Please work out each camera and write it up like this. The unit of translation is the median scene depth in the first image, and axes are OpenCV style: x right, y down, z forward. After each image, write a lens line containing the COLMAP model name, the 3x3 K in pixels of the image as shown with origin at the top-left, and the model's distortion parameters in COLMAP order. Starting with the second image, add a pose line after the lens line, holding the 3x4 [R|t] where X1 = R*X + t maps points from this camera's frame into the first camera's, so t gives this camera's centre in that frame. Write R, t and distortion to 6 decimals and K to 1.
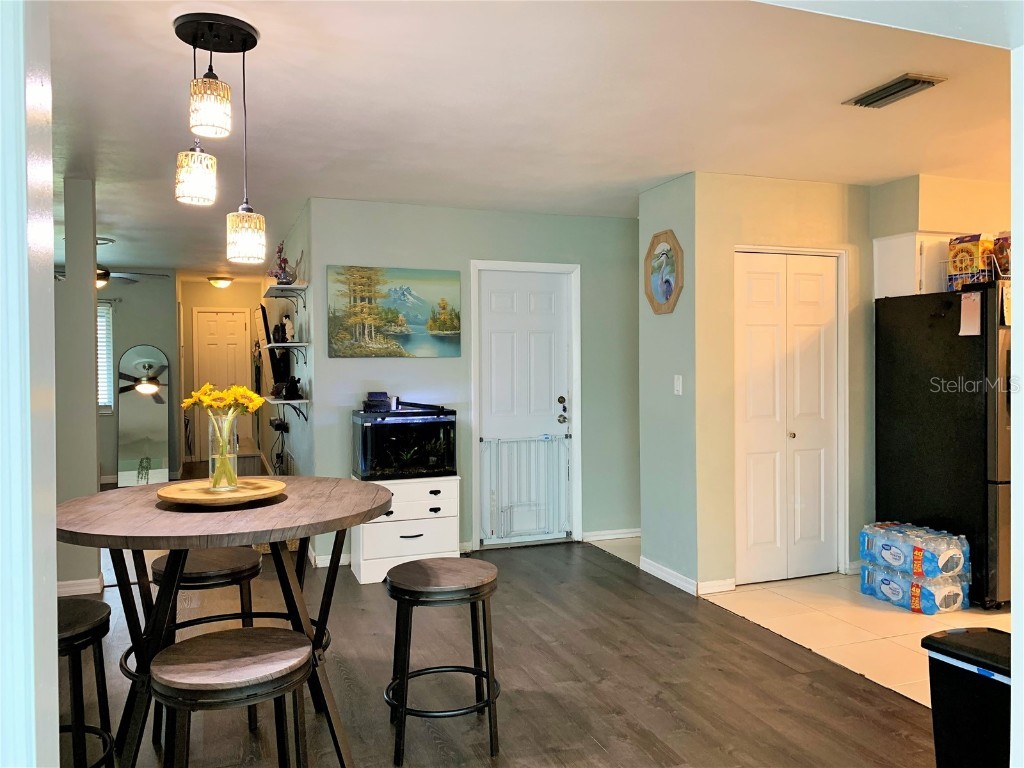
lens RADIAL K [[757.2, 0, 510.7], [0, 757.2, 370.4], [0, 0, 1]] dist [0.000590, -0.000179]
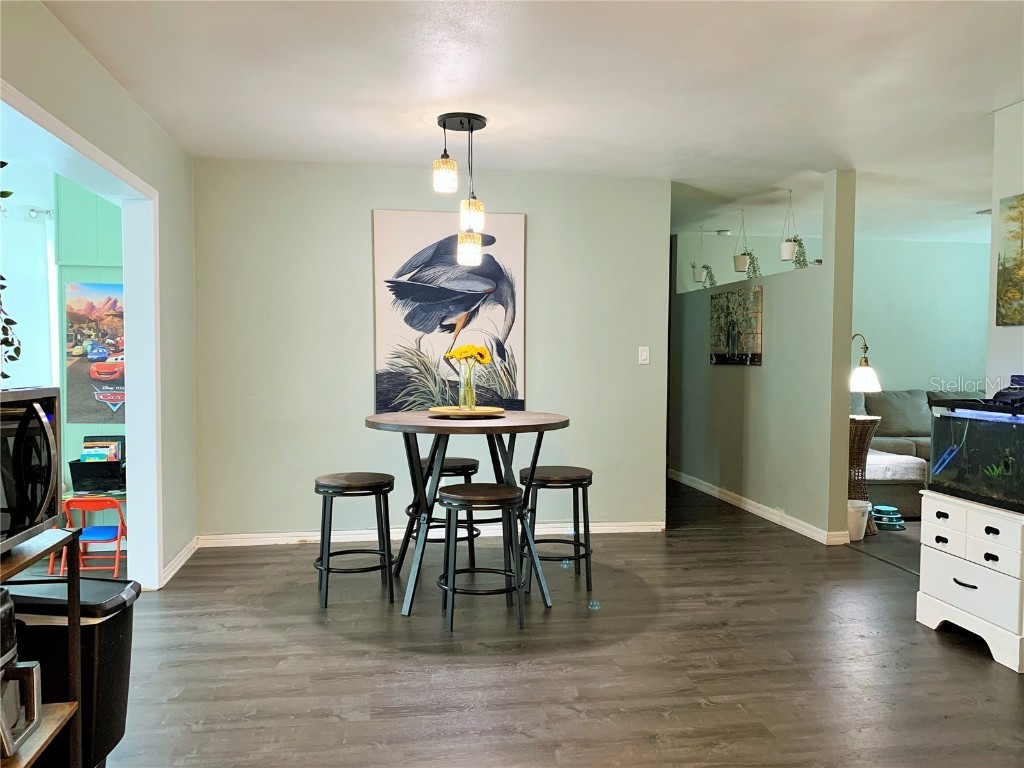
lens RADIAL K [[827.6, 0, 512.0], [0, 827.6, 384.0], [0, 0, 1]] dist [0.001881, 0.000689]
pose [[-0.200230, 0.043421, -0.978786, 0.669921], [-0.018604, 0.998669, 0.048109, 0.009480], [0.979572, 0.027842, -0.199155, 0.736395]]
